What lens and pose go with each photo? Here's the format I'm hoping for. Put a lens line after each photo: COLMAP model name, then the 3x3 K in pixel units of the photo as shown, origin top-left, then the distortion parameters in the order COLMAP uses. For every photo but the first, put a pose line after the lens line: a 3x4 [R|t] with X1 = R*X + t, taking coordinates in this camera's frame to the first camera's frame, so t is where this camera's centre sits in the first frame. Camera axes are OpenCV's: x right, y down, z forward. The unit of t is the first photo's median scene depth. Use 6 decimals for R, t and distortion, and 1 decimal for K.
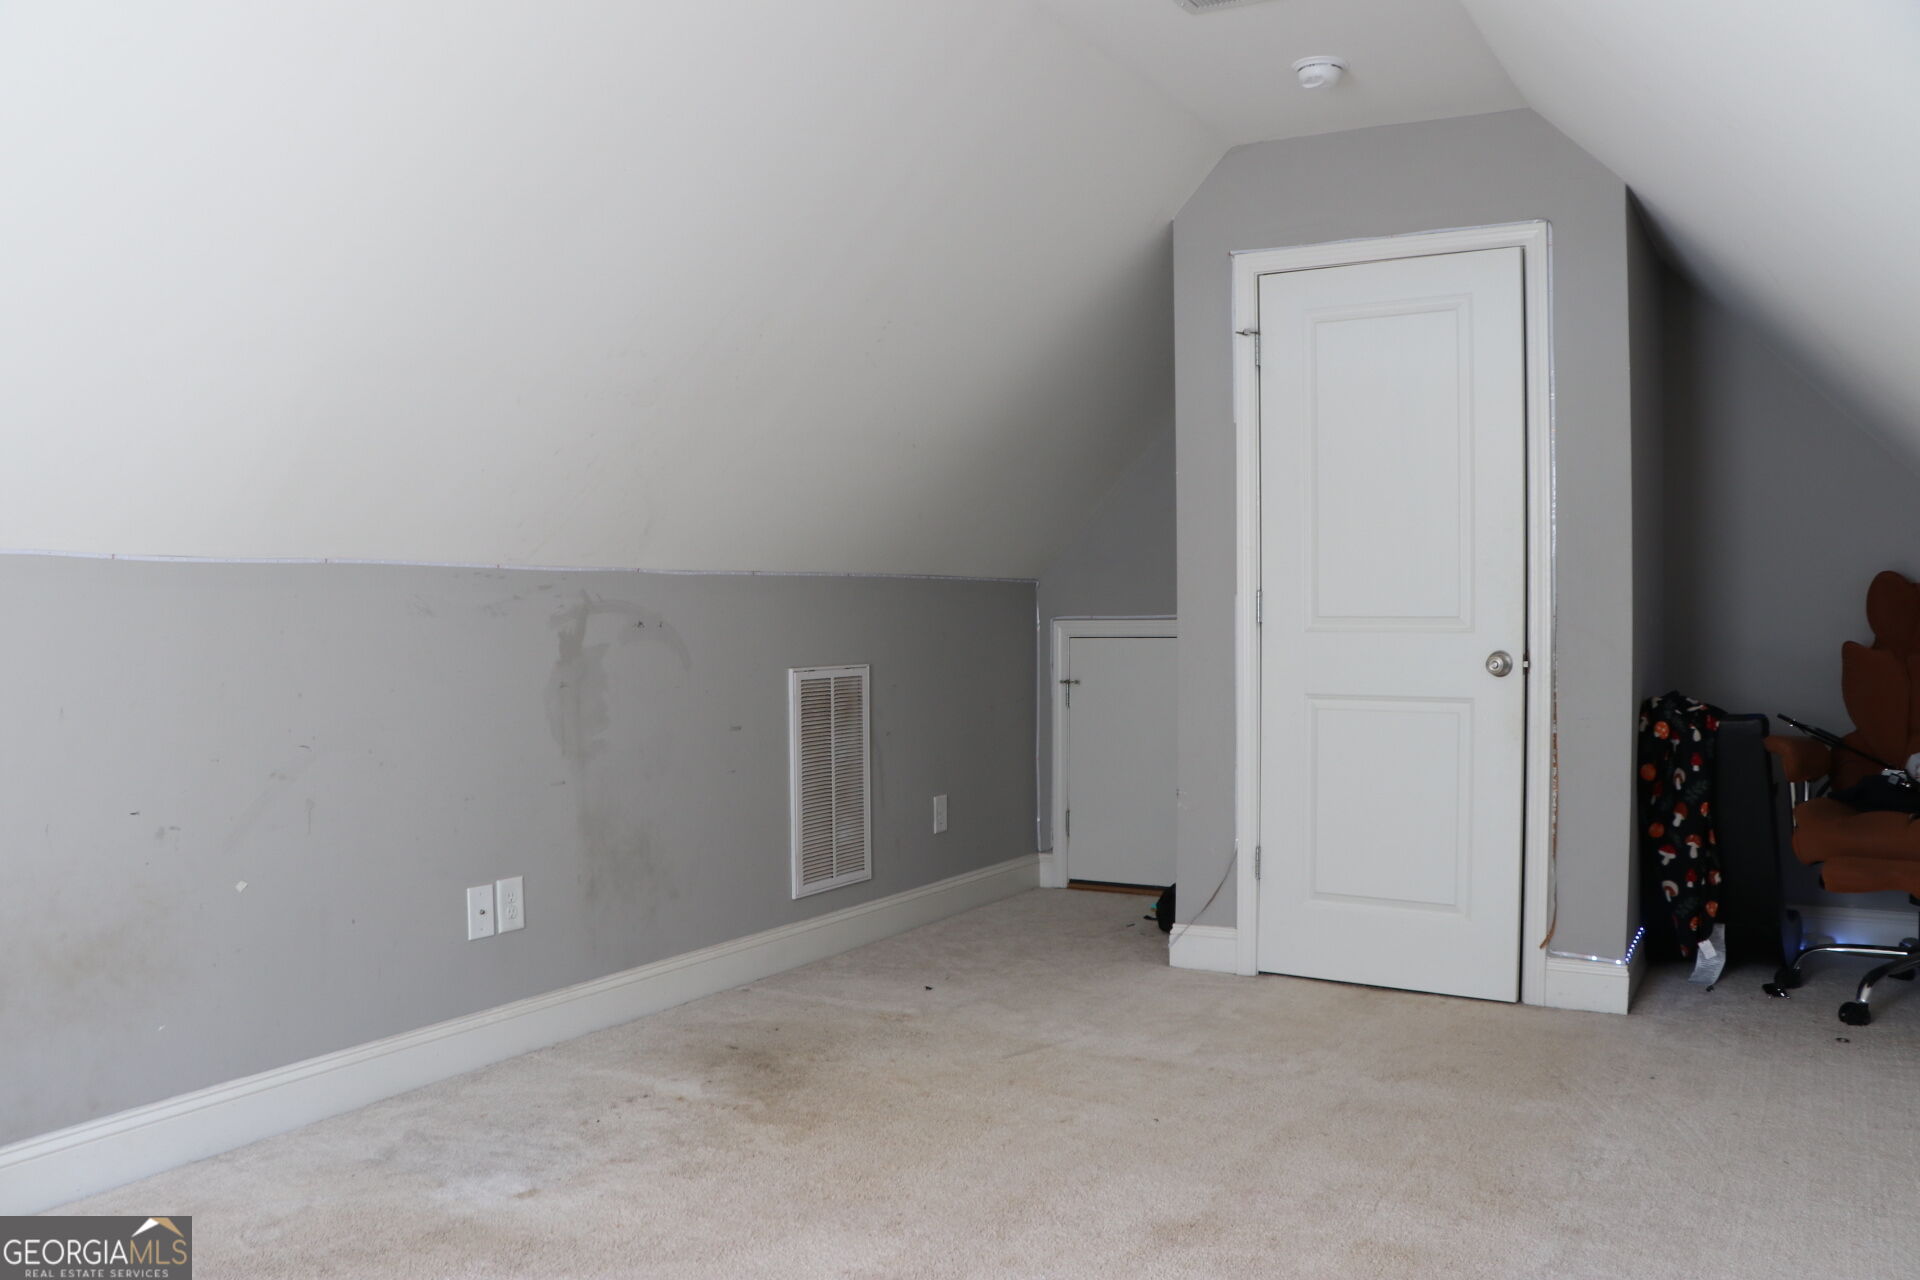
lens RADIAL K [[1575.5, 0, 942.3], [0, 1575.5, 624.0], [0, 0, 1]] dist [-0.151395, 0.088634]
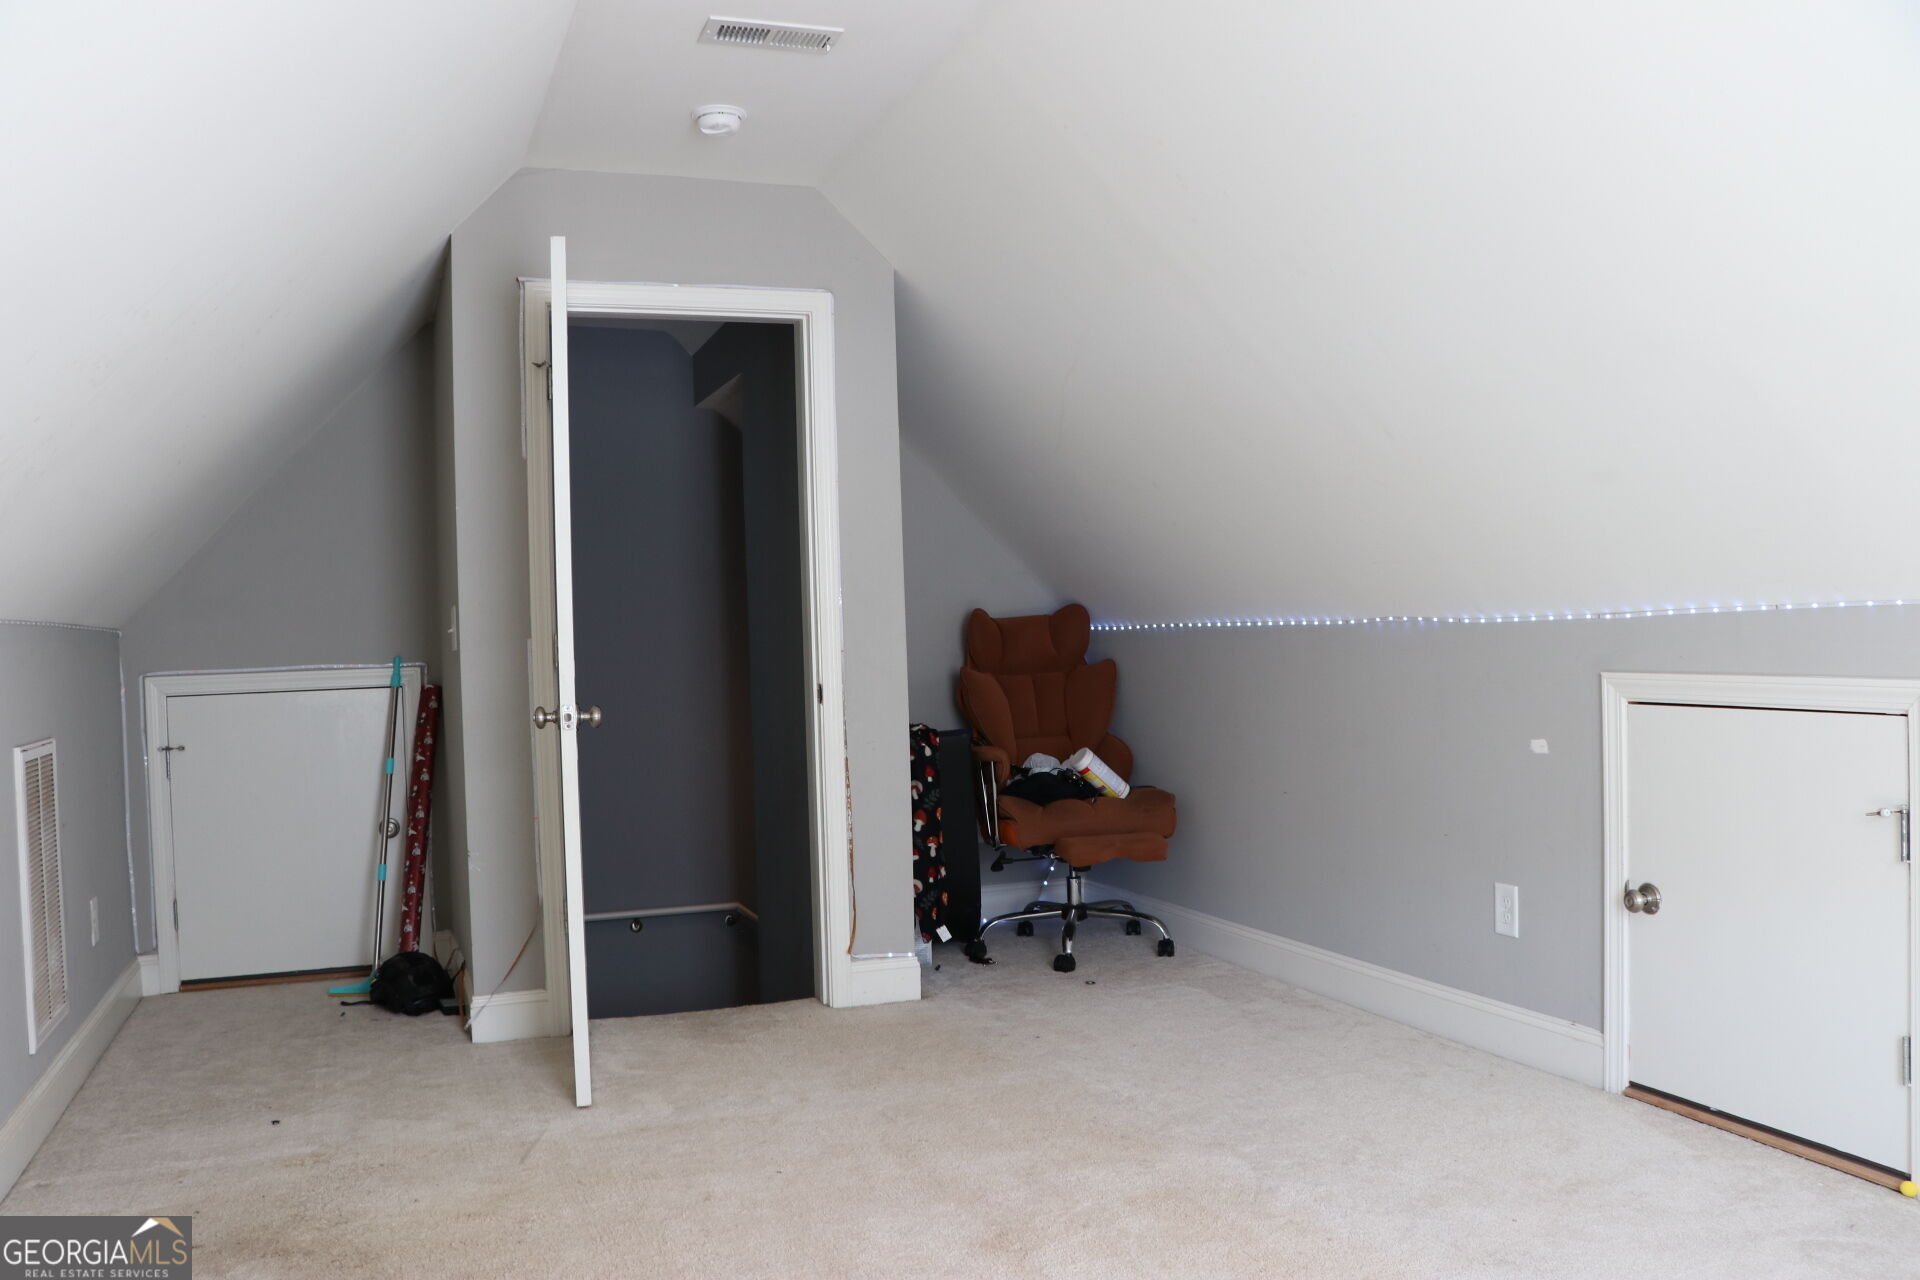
lens RADIAL K [[1575.5, 0, 953.1], [0, 1575.5, 637.5], [0, 0, 1]] dist [-0.151395, 0.088634]
pose [[0.633082, -0.016262, 0.773914, -0.424454], [0.034091, 0.999395, -0.006887, -0.004593], [-0.773334, 0.030743, 0.633253, 0.226103]]
